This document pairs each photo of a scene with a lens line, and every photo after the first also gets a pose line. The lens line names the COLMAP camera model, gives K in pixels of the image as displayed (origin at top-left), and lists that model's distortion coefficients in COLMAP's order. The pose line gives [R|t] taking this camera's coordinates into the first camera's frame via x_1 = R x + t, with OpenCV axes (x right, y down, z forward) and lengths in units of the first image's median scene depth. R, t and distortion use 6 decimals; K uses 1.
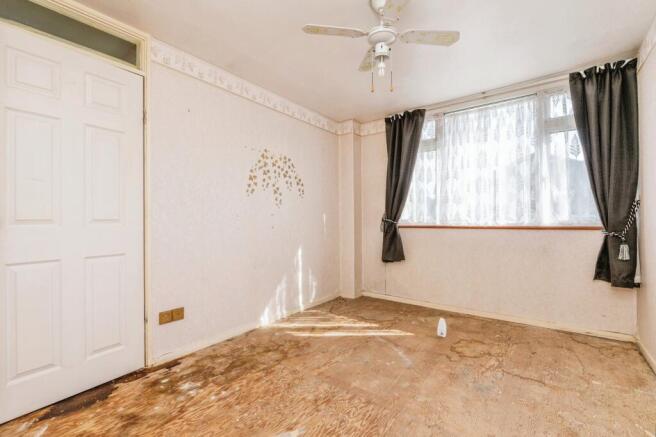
lens RADIAL K [[304.6, 0, 307.8], [0, 304.6, 220.0], [0, 0, 1]] dist [-0.004719, -0.000637]
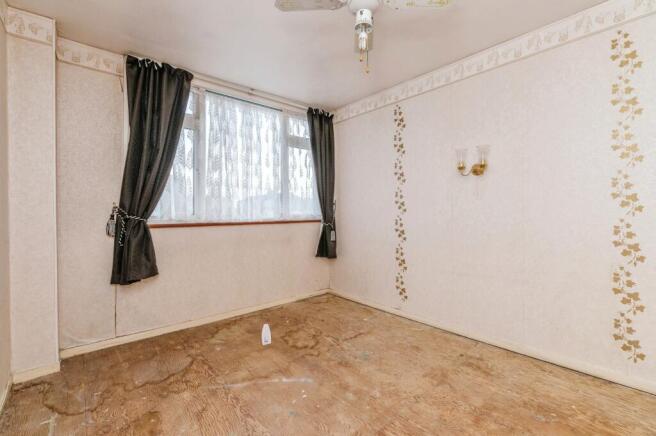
lens RADIAL K [[304.6, 0, 326.6], [0, 304.6, 214.5], [0, 0, 1]] dist [-0.004719, -0.000637]
pose [[0.114231, 0.000978, 0.993454, -0.462407], [0.007179, 0.999973, -0.001810, -0.000613], [-0.993428, 0.007339, 0.114221, 0.753171]]
